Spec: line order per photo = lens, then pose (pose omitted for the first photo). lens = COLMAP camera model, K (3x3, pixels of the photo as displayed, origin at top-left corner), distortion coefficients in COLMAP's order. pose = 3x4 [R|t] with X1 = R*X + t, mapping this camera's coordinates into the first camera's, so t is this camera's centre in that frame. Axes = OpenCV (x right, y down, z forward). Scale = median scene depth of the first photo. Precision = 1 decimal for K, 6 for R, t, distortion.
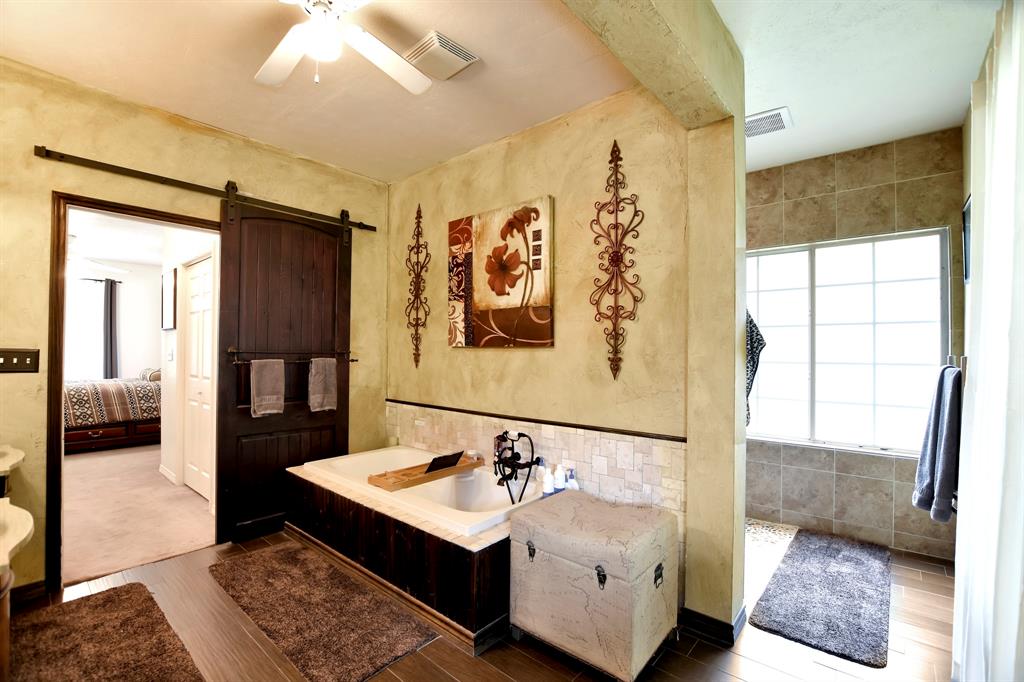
lens RADIAL K [[450.5, 0, 520.2], [0, 450.5, 347.1], [0, 0, 1]] dist [-0.025714, 0.000286]
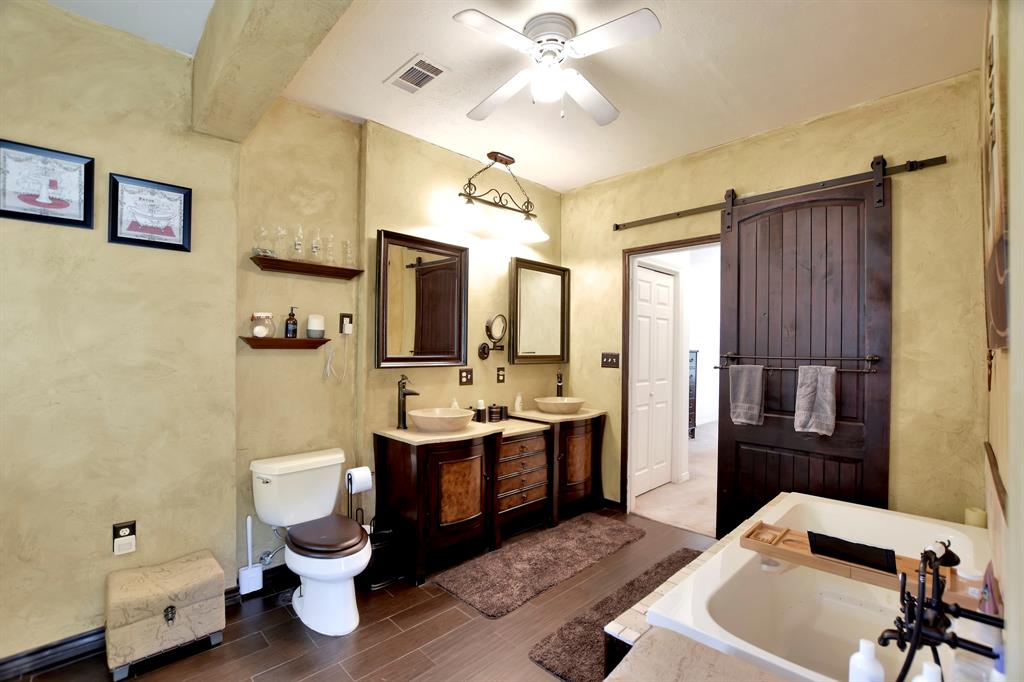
lens RADIAL K [[450.5, 0, 520.2], [0, 450.5, 347.1], [0, 0, 1]] dist [-0.025714, 0.000286]
pose [[-0.091280, -0.009862, -0.995776, 0.436402], [-0.001194, 0.999951, -0.009794, -0.000376], [0.995825, 0.000295, -0.091287, 0.645892]]
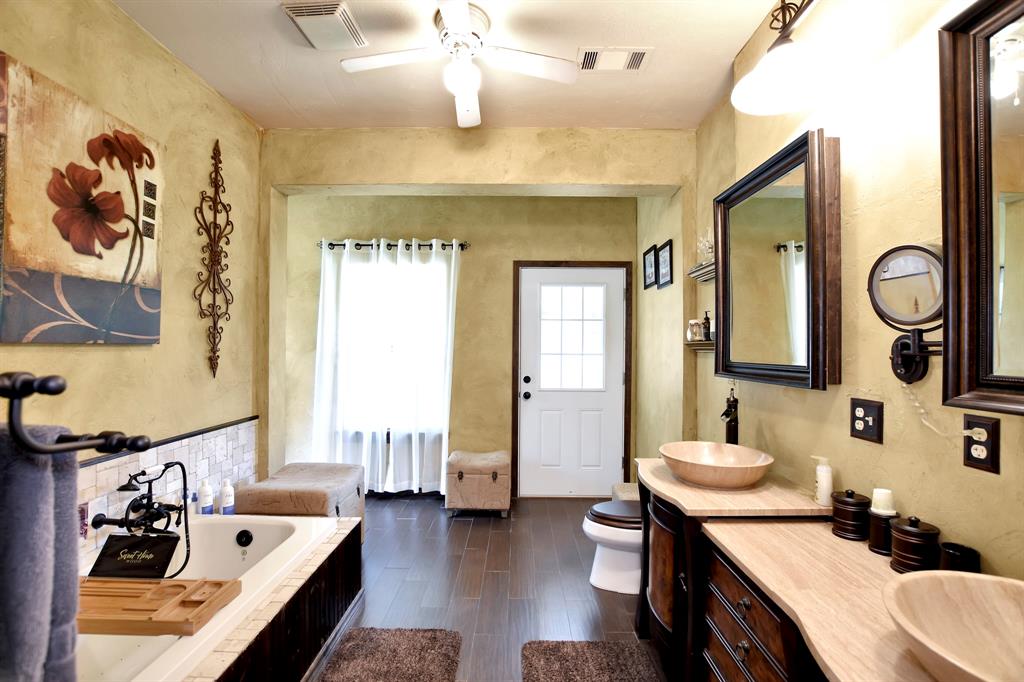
lens RADIAL K [[450.5, 0, 520.2], [0, 450.5, 347.1], [0, 0, 1]] dist [-0.025714, 0.000286]
pose [[-0.649068, -0.008796, 0.760680, -0.881091], [-0.016648, 0.999858, -0.002644, -0.004535], [-0.760548, -0.014380, -0.649122, 0.998560]]
